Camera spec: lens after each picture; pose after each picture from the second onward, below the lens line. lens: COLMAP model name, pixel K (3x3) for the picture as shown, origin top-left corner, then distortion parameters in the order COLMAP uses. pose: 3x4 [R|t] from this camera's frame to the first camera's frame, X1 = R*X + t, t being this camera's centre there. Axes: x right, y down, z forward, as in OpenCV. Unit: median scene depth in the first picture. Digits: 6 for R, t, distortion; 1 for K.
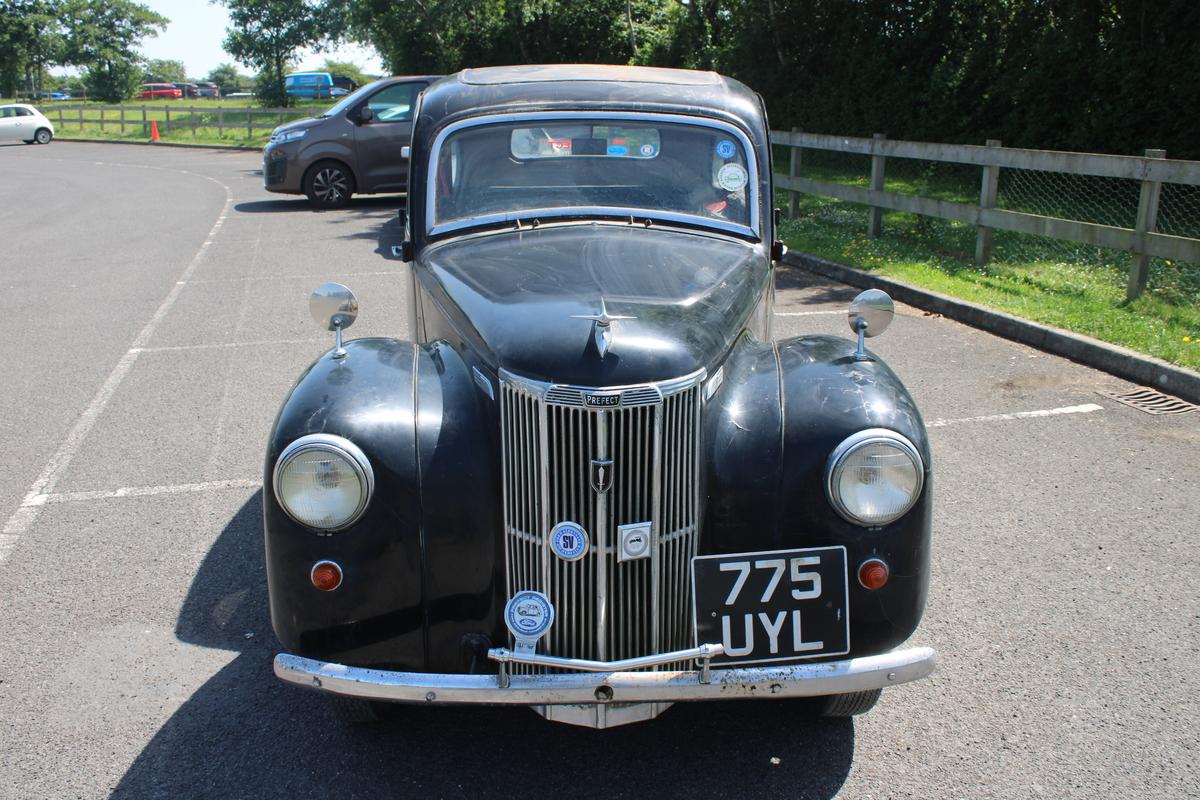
lens RADIAL K [[1090.8, 0, 600.0], [0, 1090.8, 400.0], [0, 0, 1]] dist [-0.120034, 0.099779]
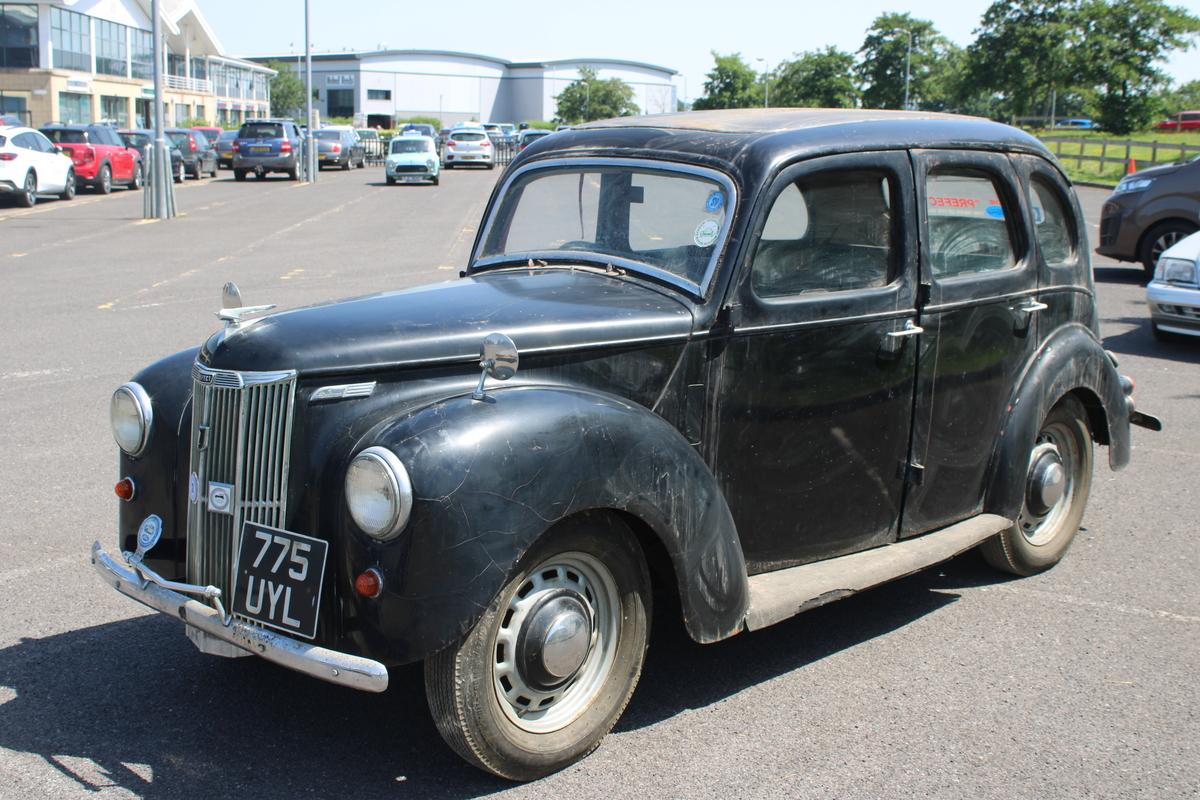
lens RADIAL K [[1463.4, 0, 560.2], [0, 1463.4, 402.7], [0, 0, 1]] dist [-0.040208, 0.047224]
pose [[0.688215, 0.147498, -0.710356, 0.728949], [-0.211114, 0.977460, -0.001574, -0.026929], [0.694112, 0.151050, 0.703841, 0.043497]]
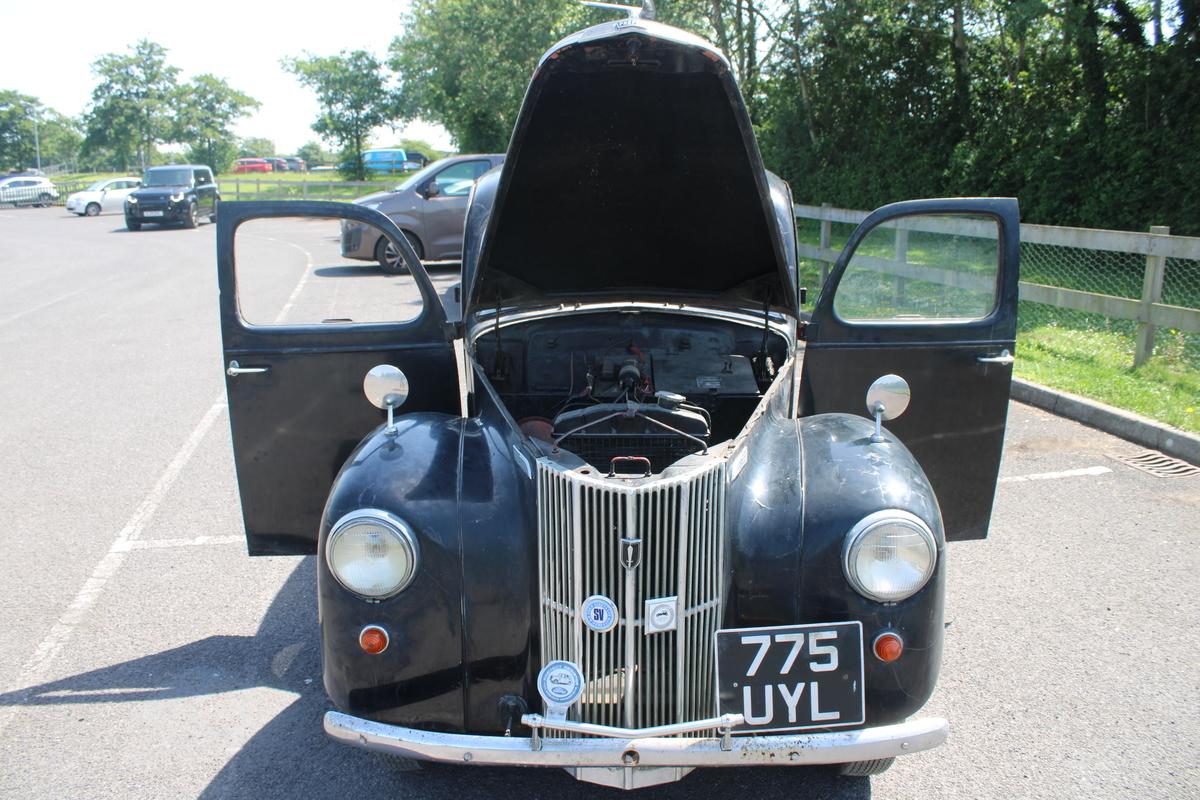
lens RADIAL K [[1003.8, 0, 600.0], [0, 1003.8, 400.0], [0, 0, 1]] dist [-0.152355, 0.138117]
pose [[0.998909, 0.010480, -0.045512, 0.007017], [-0.012606, 0.998830, -0.046689, -0.016607], [0.044970, 0.047212, 0.997872, 0.008697]]
